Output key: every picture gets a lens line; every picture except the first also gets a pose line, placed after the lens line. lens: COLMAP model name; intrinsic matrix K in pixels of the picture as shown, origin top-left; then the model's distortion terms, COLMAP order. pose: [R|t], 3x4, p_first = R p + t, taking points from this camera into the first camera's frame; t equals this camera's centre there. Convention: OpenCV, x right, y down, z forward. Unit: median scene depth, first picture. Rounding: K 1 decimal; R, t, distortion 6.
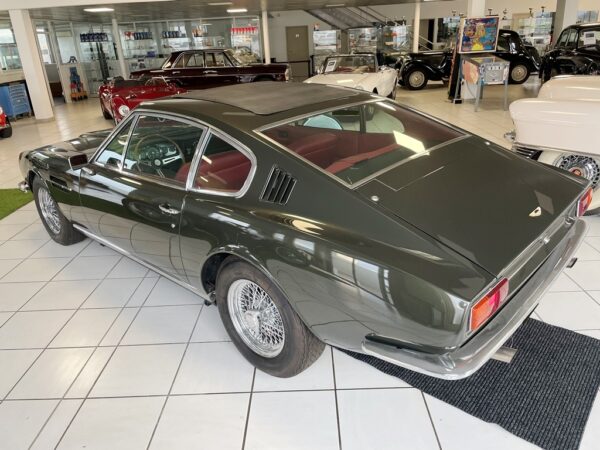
lens RADIAL K [[451.0, 0, 300.0], [0, 451.0, 225.0], [0, 0, 1]] dist [0.001310, -0.004195]
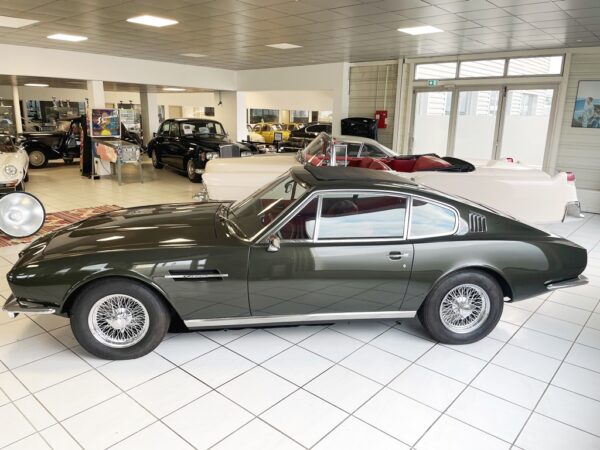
lens RADIAL K [[451.0, 0, 300.0], [0, 451.0, 225.0], [0, 0, 1]] dist [0.001310, -0.004195]
pose [[0.666990, -0.117100, 0.735807, -0.163854], [0.234240, 0.970454, -0.057890, 0.028135], [-0.707288, 0.210968, 0.674712, -0.104945]]
